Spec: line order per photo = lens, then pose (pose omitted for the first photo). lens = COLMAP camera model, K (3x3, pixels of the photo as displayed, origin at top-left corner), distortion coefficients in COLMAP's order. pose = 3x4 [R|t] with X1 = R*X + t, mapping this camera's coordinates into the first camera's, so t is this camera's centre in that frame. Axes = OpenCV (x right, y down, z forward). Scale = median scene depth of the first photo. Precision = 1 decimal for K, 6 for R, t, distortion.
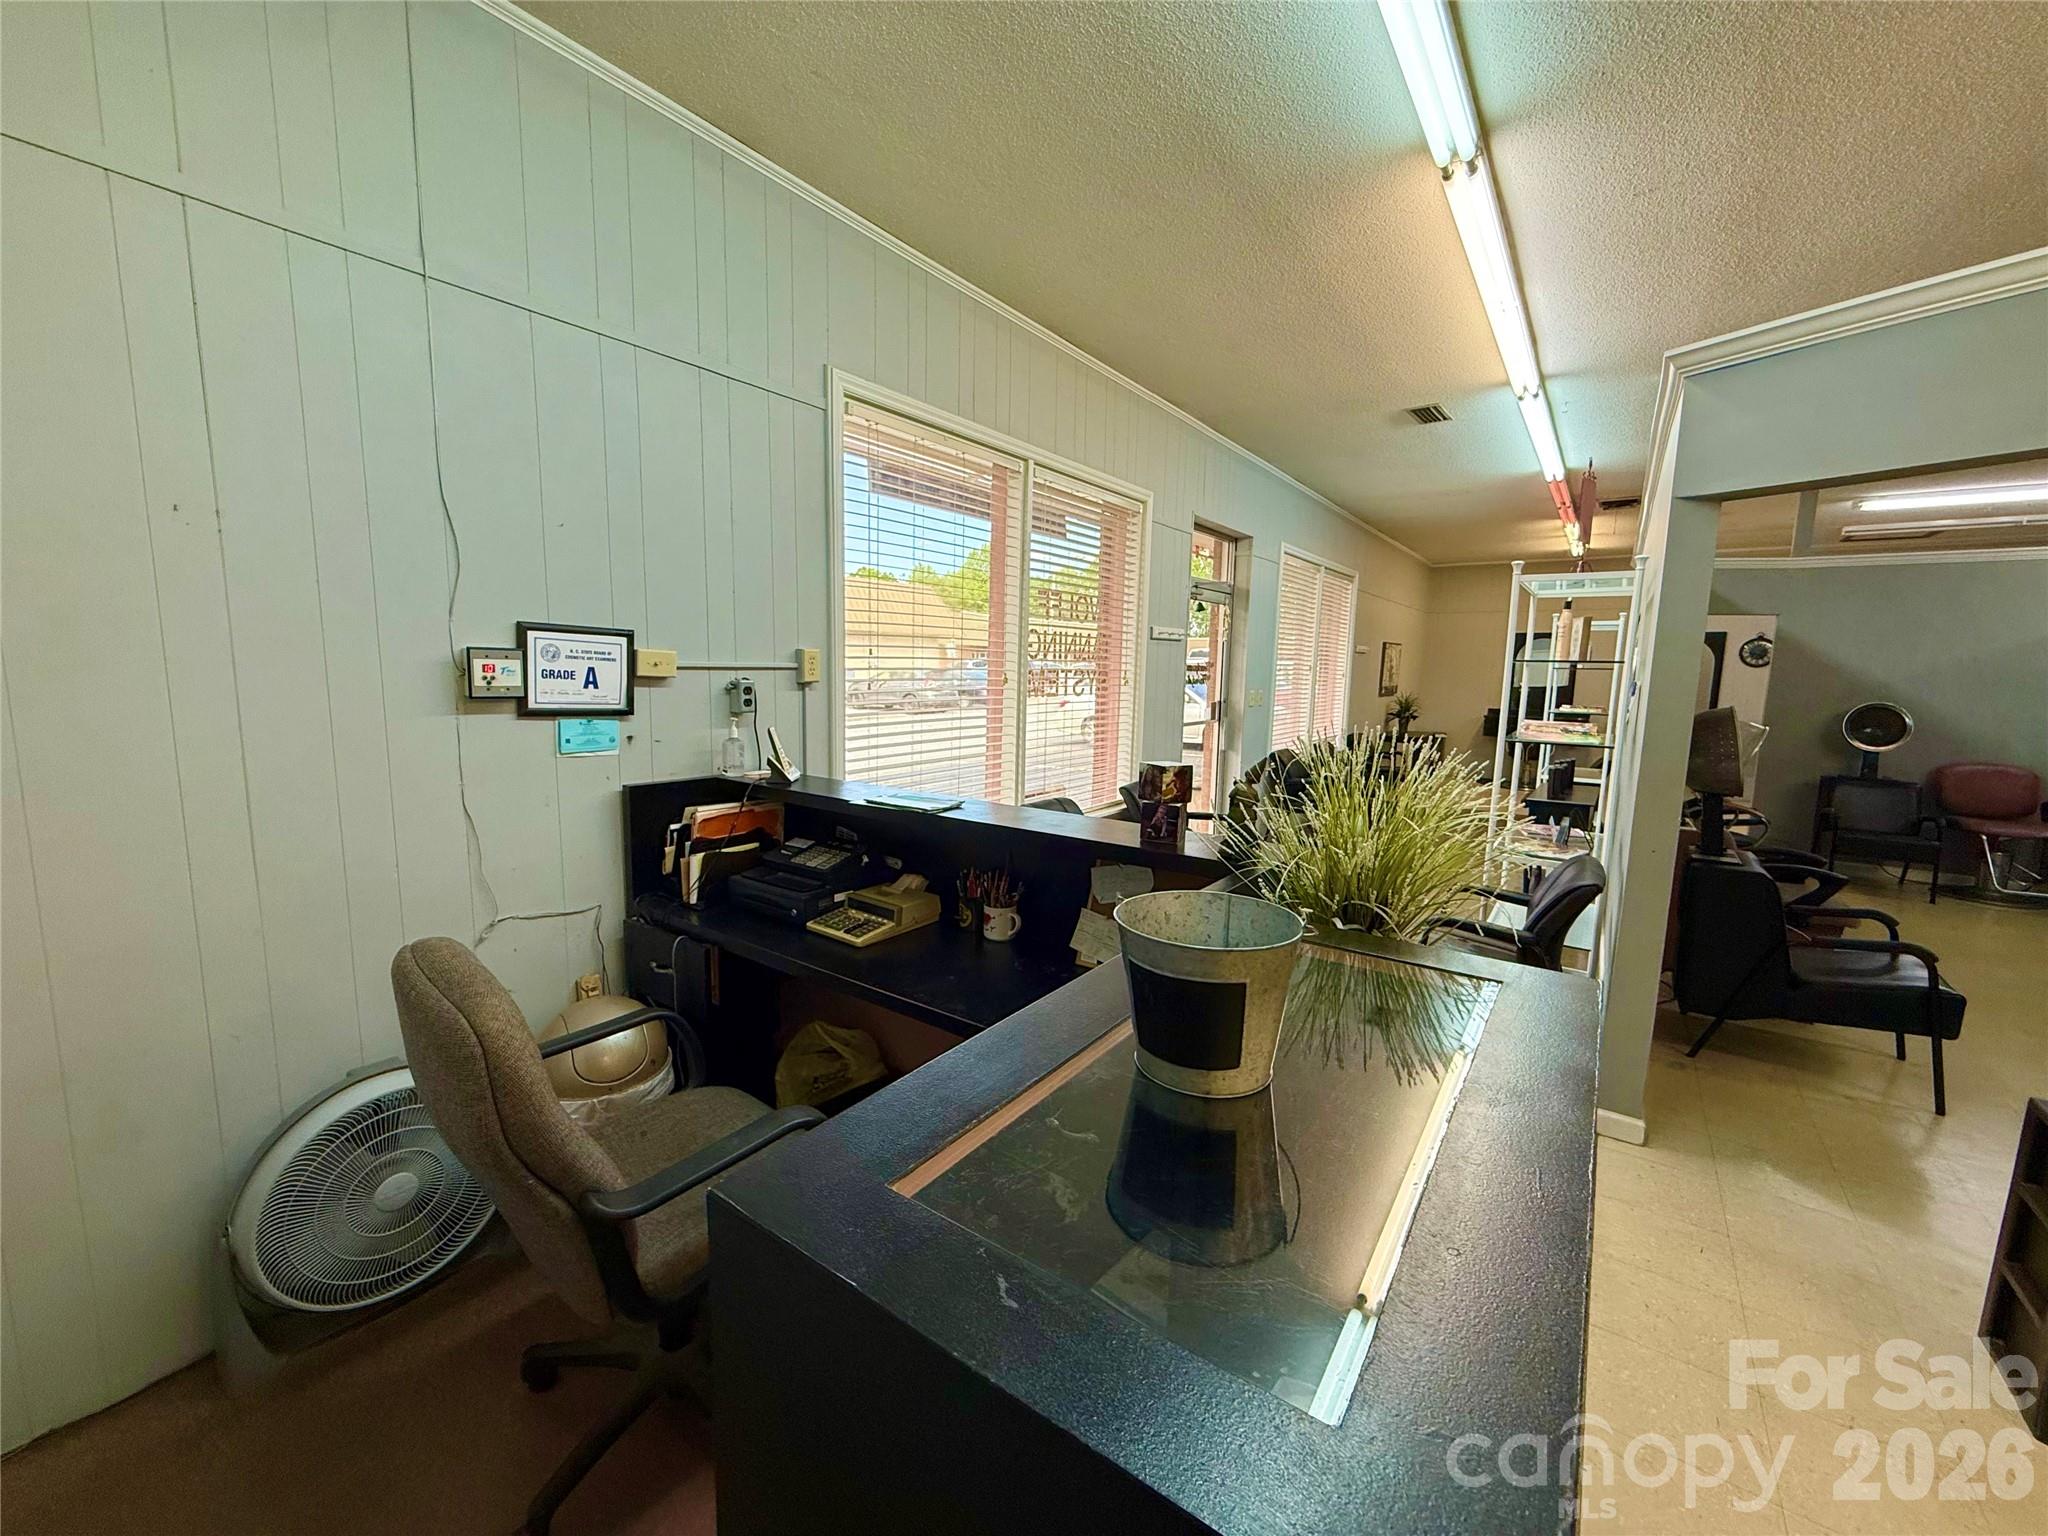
lens RADIAL K [[815.2, 0, 1027.9], [0, 815.2, 759.0], [0, 0, 1]] dist [0.001340, -0.000350]
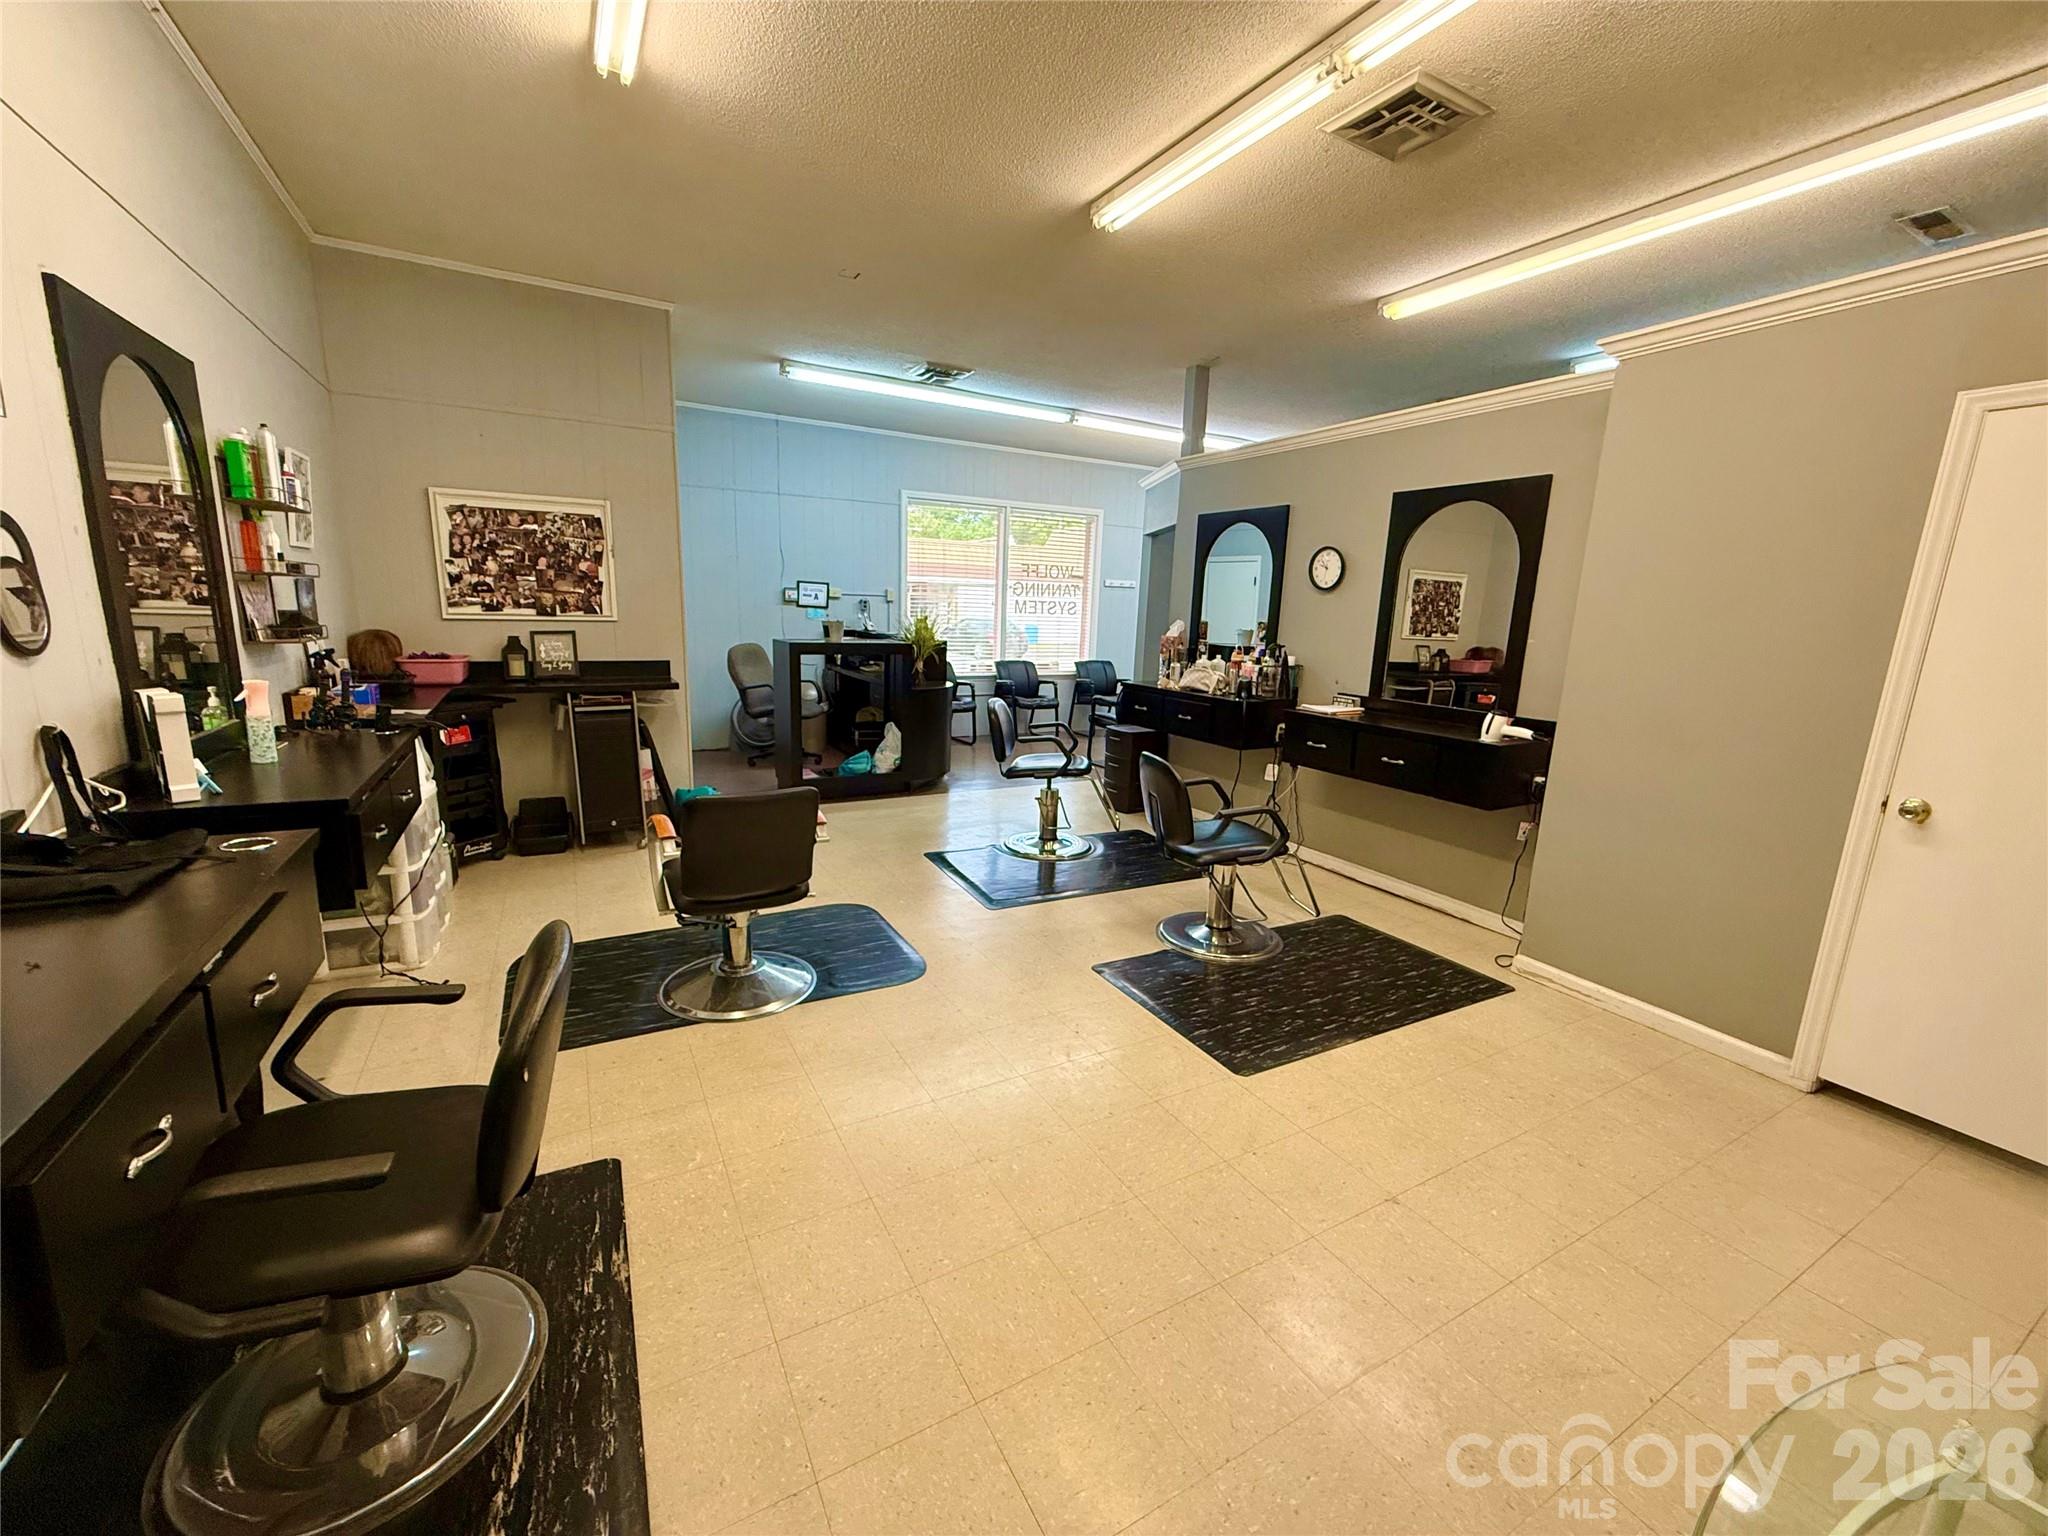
lens RADIAL K [[815.2, 0, 1021.9], [0, 815.2, 771.4], [0, 0, 1]] dist [0.001340, -0.000350]
pose [[0.905818, 0.108219, -0.409612, 1.736163], [-0.072227, 0.992118, 0.102392, 0.217370], [0.417464, -0.063164, 0.906496, -1.814026]]
